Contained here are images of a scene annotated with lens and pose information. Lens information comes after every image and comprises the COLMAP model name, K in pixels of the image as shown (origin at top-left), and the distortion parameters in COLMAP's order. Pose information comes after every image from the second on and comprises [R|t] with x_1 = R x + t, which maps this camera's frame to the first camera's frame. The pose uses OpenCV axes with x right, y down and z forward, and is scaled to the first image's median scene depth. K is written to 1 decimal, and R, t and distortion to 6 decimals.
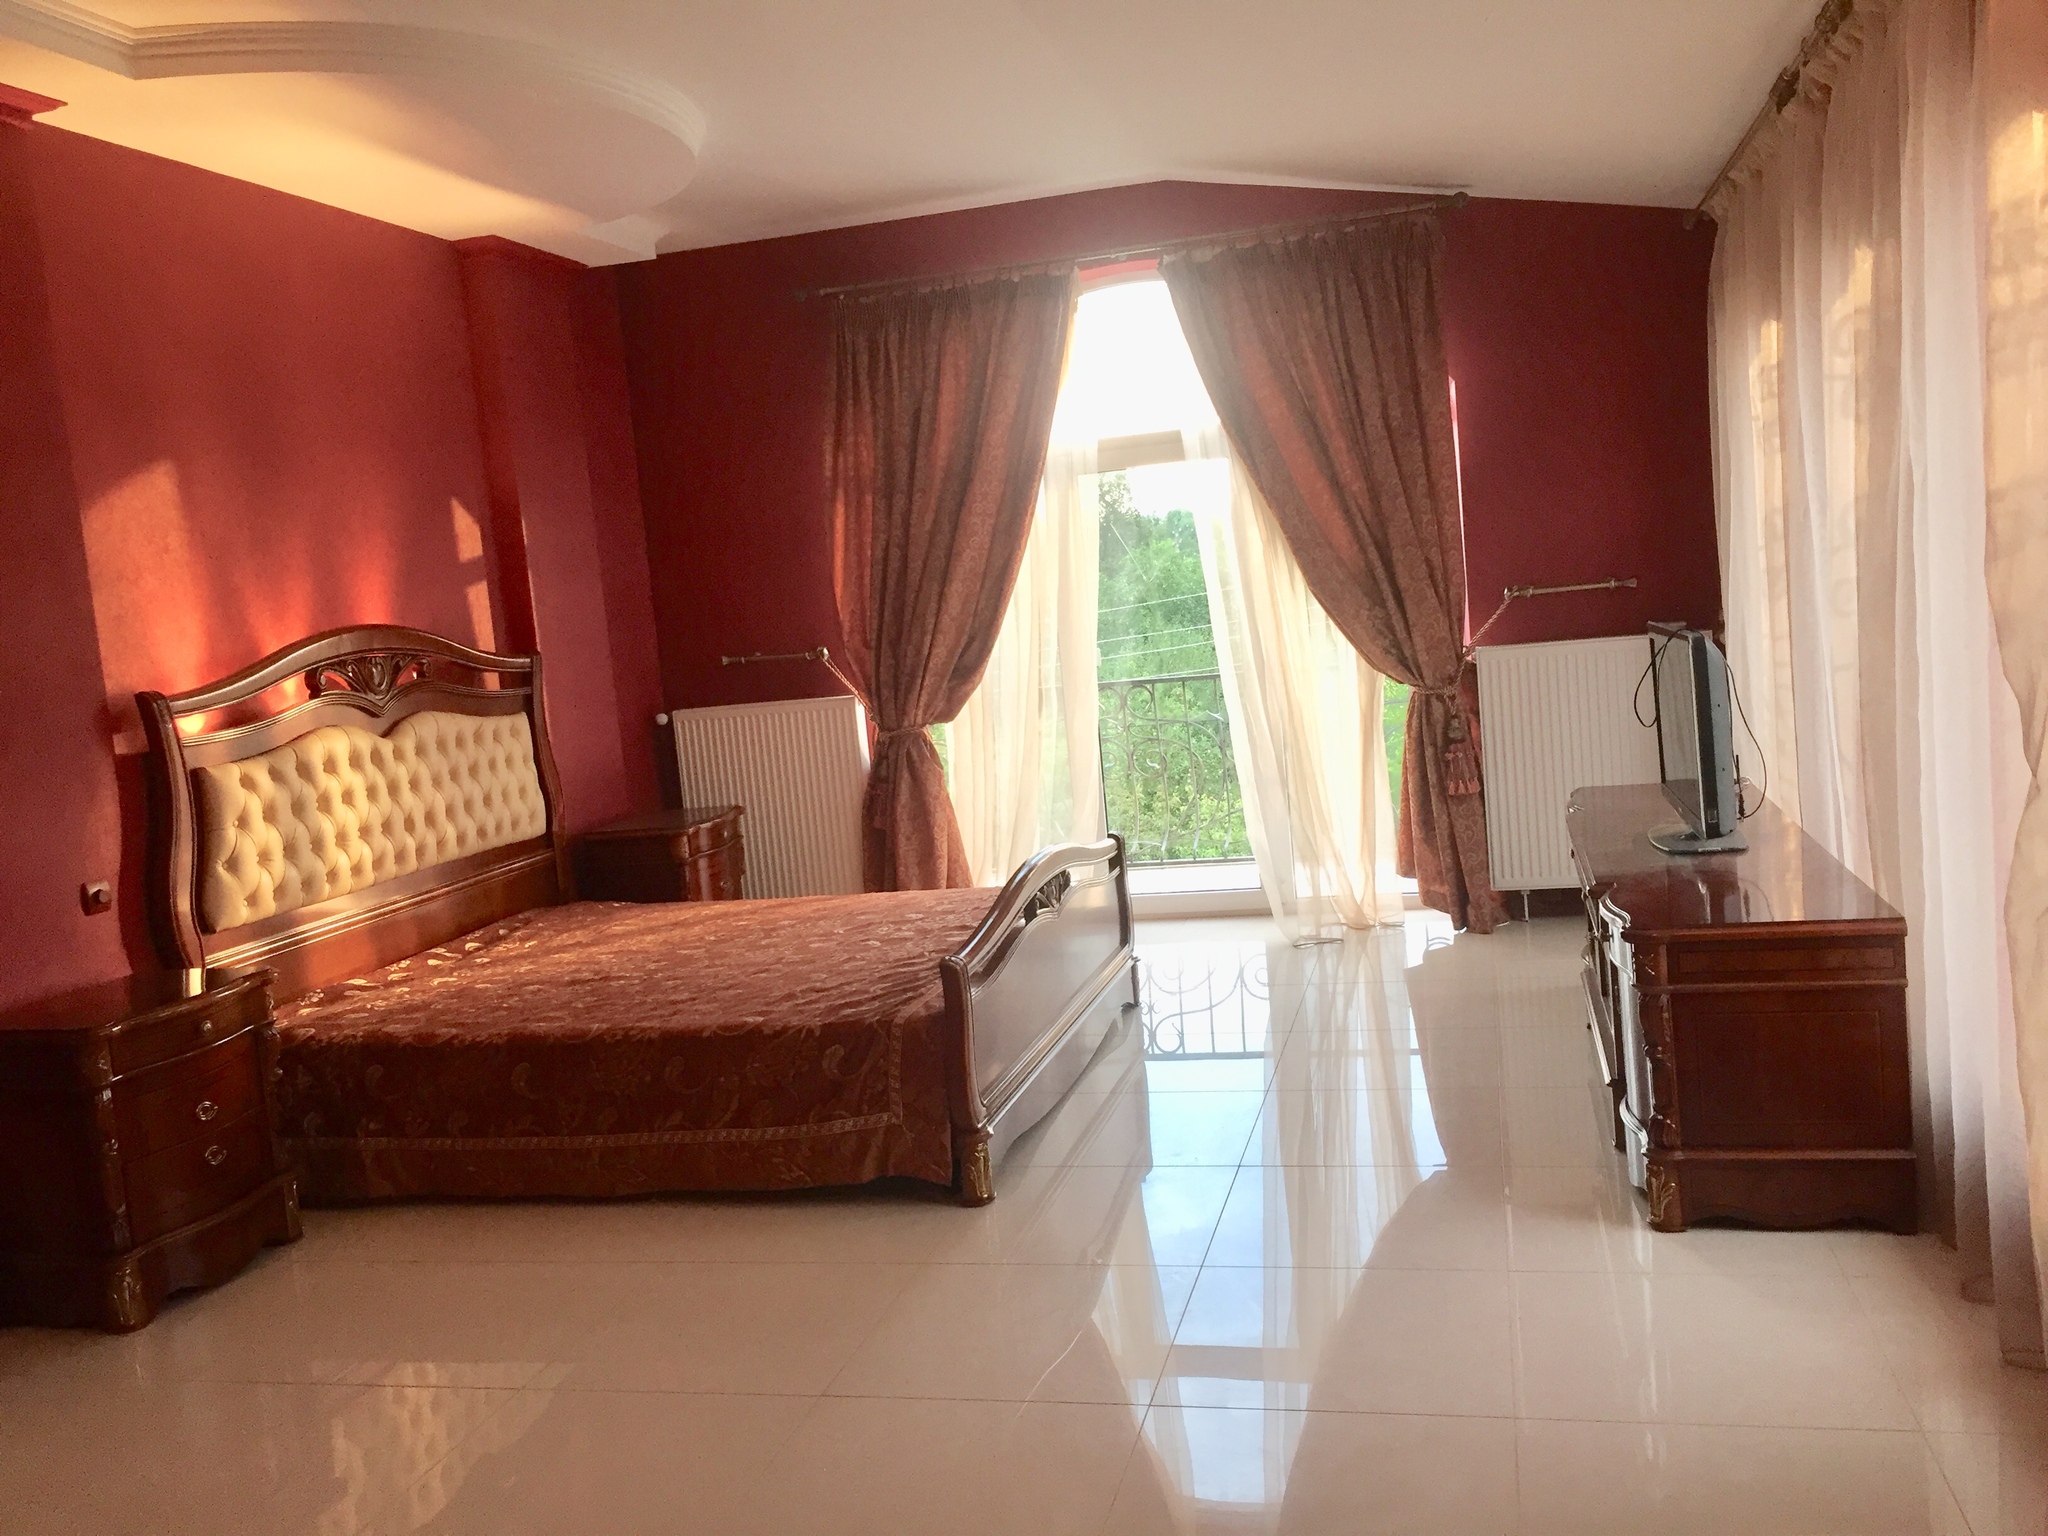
lens RADIAL K [[1756.1, 0, 1024.0], [0, 1756.1, 768.0], [0, 0, 1]] dist [0.067766, -0.090728]
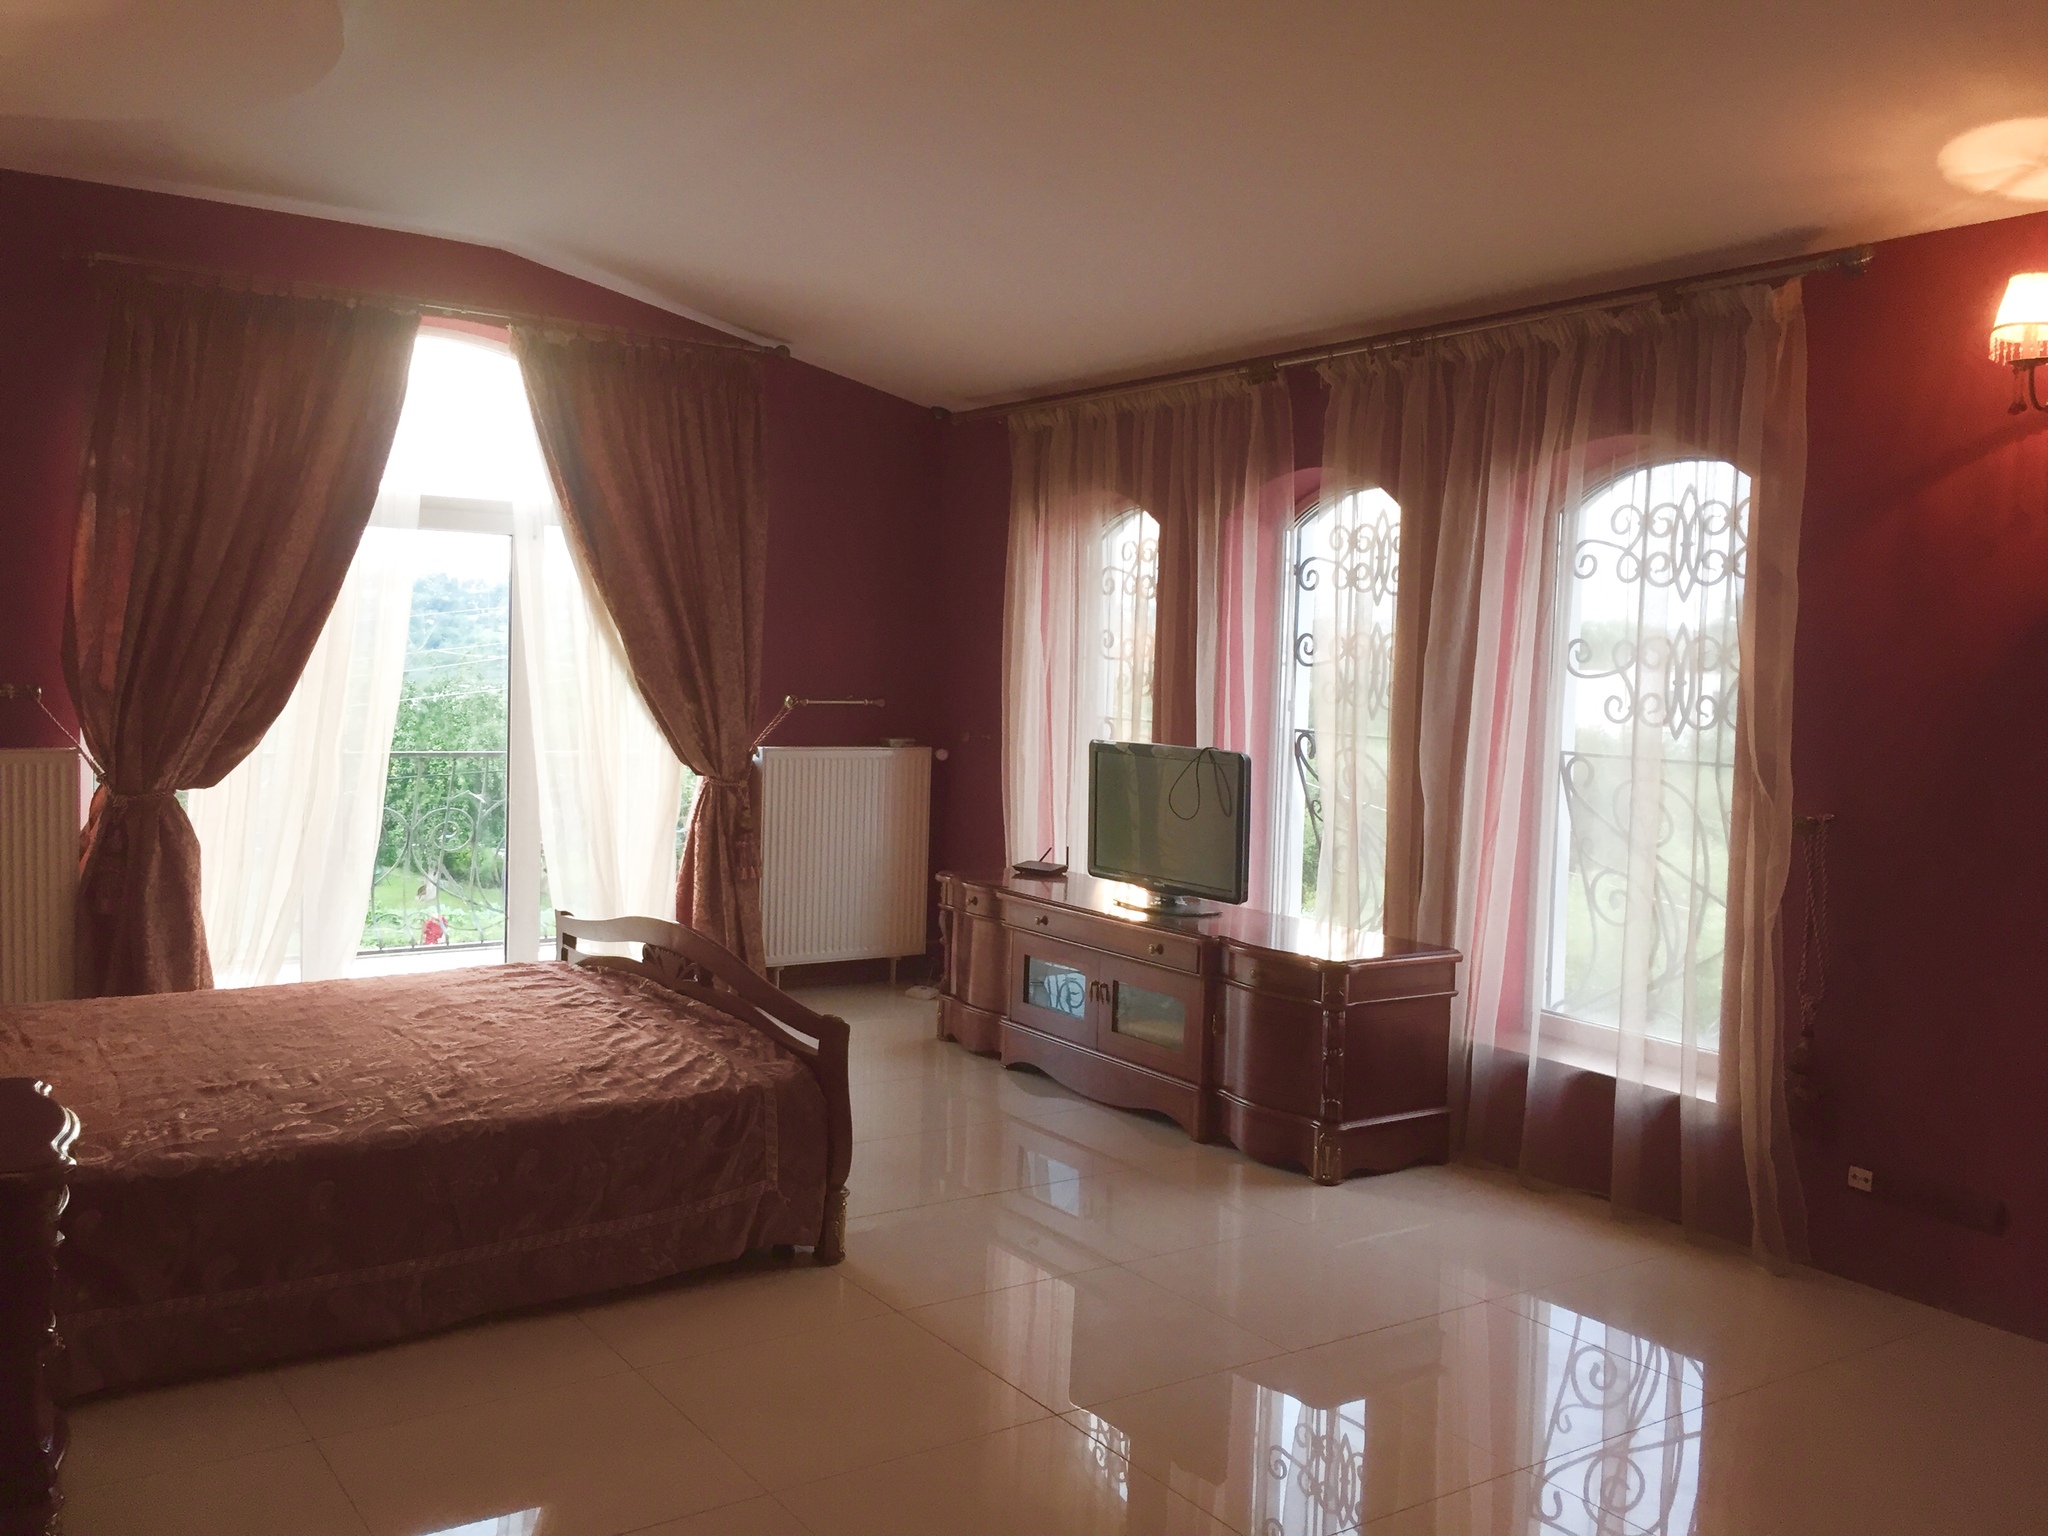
lens RADIAL K [[1756.1, 0, 1024.0], [0, 1756.1, 768.0], [0, 0, 1]] dist [0.067766, -0.090728]
pose [[0.650263, 0.063414, 0.757058, -0.470847], [-0.013021, 0.997294, -0.072353, 0.022855], [-0.759598, 0.037190, 0.649329, 0.155073]]
